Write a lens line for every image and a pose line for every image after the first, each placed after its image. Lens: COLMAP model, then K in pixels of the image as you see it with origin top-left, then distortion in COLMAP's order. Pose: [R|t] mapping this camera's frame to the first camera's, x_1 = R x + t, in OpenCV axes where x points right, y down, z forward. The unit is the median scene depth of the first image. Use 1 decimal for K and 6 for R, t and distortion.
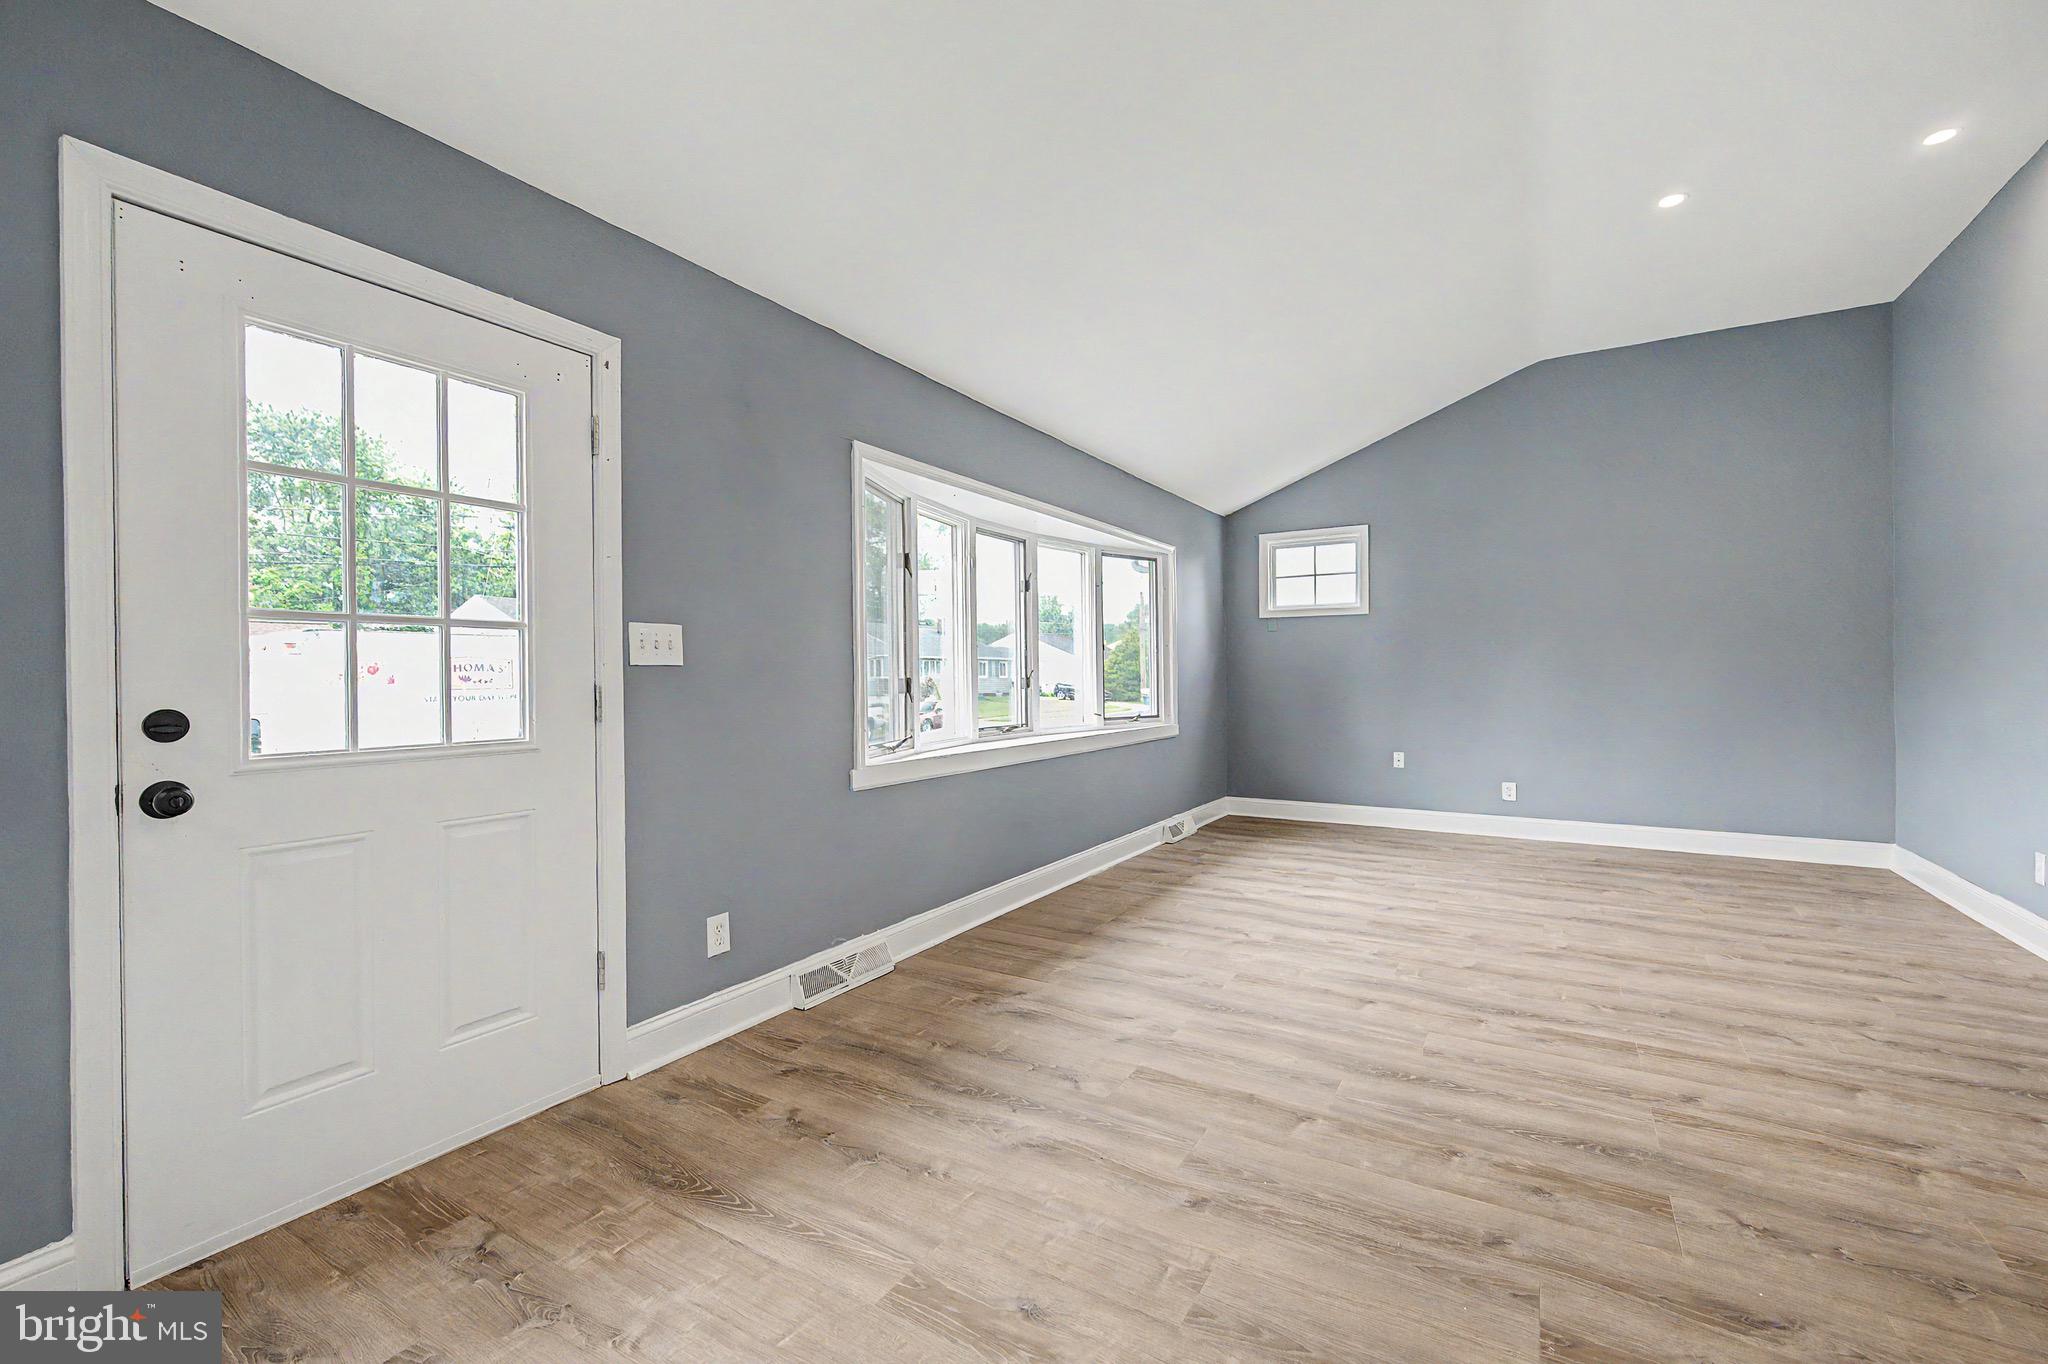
lens RADIAL K [[869.5, 0, 1025.3], [0, 869.5, 677.5], [0, 0, 1]] dist [0.000809, -0.001031]
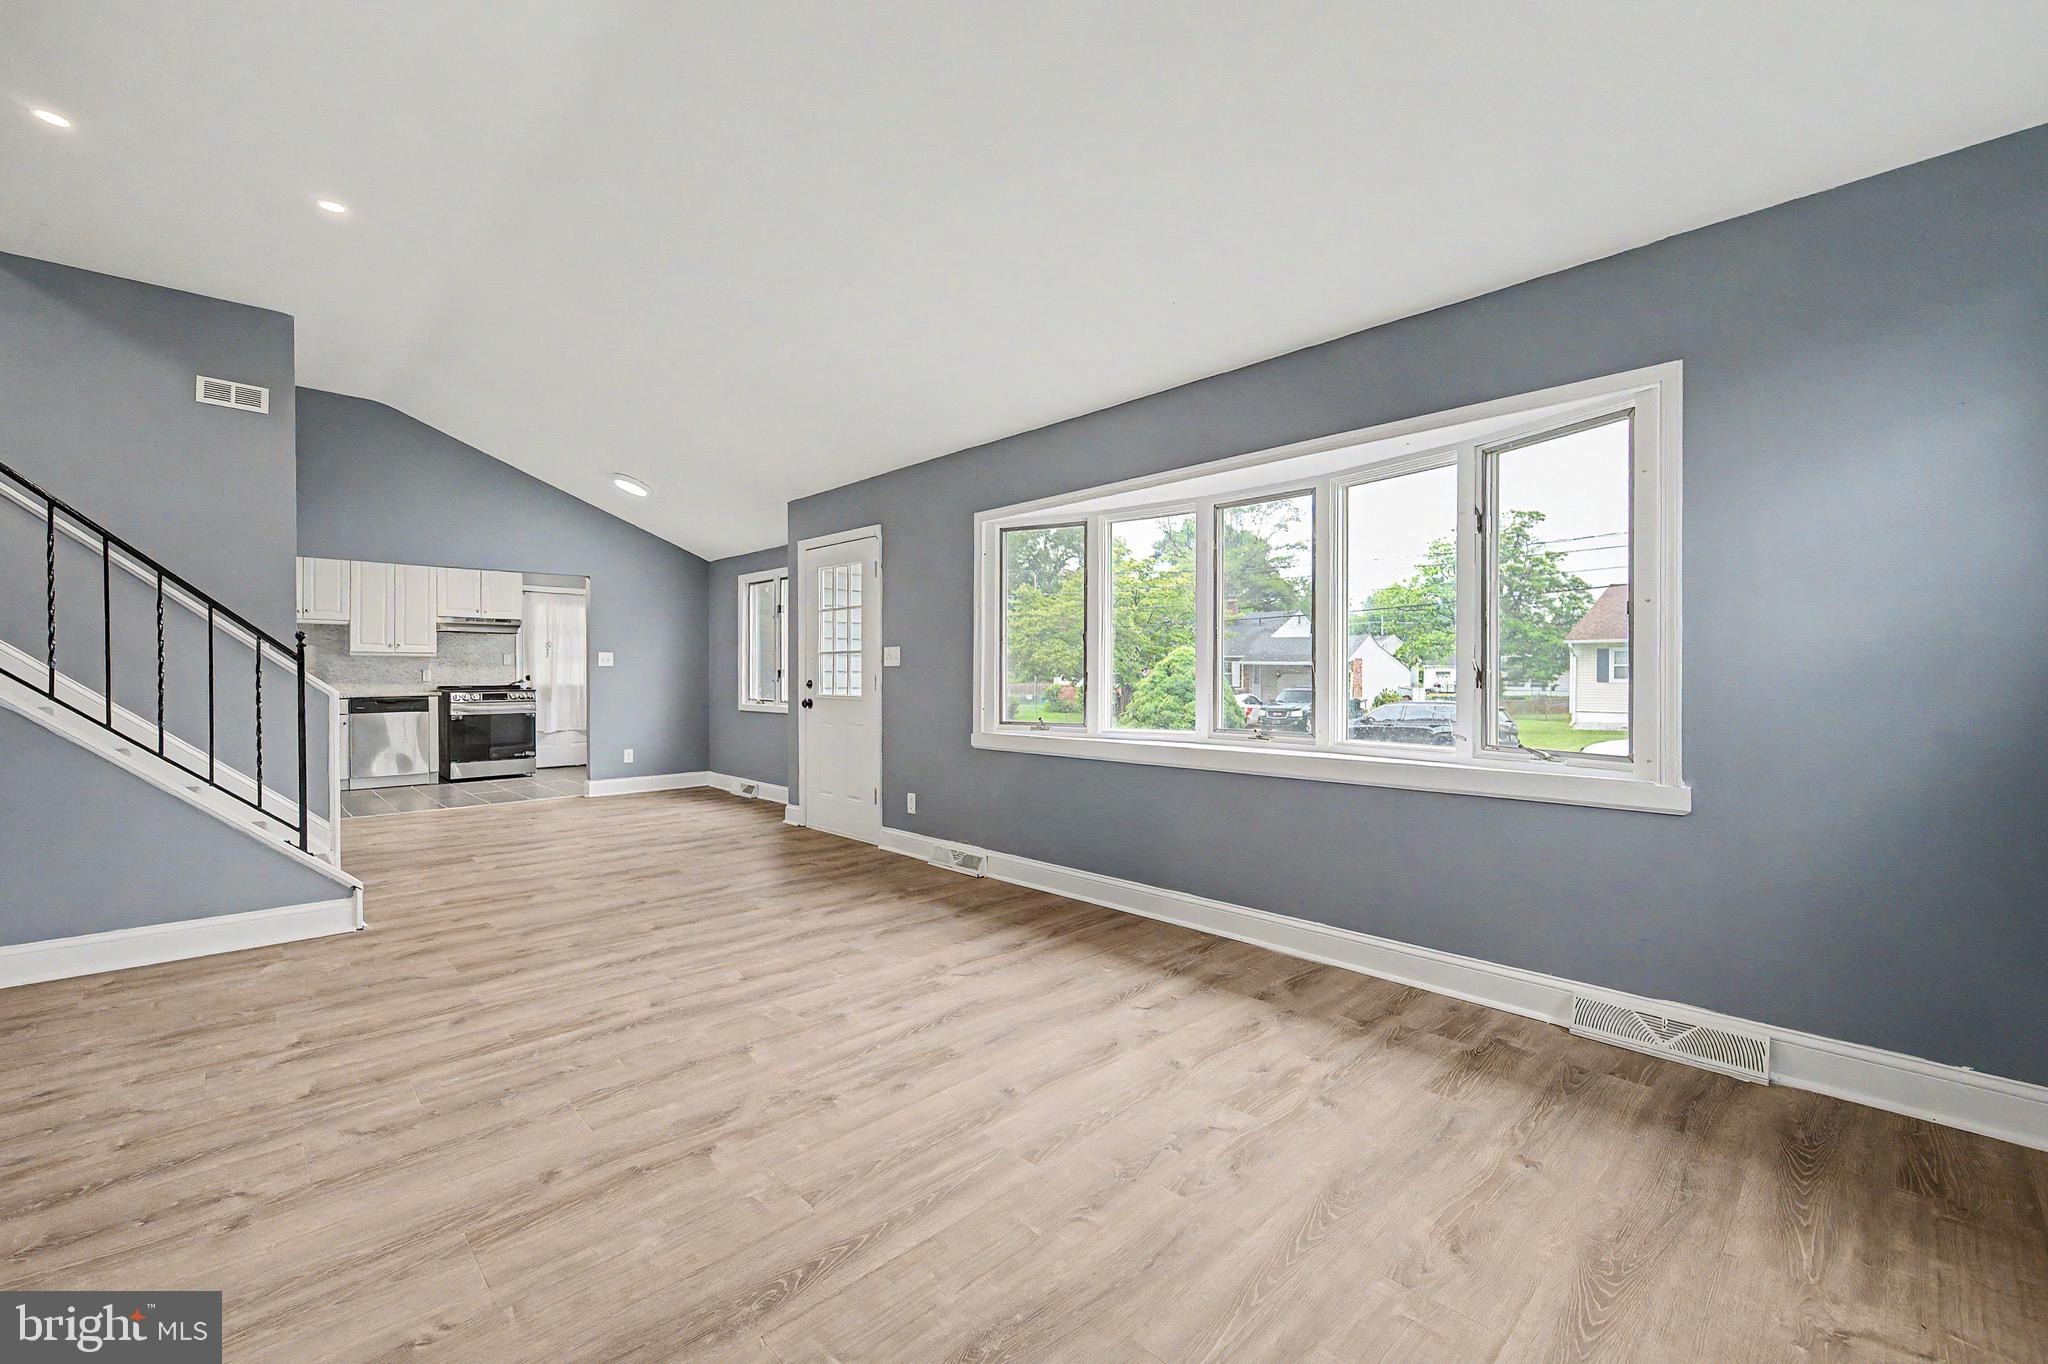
lens RADIAL K [[869.5, 0, 1030.3], [0, 869.5, 679.5], [0, 0, 1]] dist [0.000809, -0.001031]
pose [[-0.268709, 0.014800, -0.963108, 1.438249], [0.001124, 0.999886, 0.015051, -0.011765], [0.963221, 0.002961, -0.268695, 1.759160]]
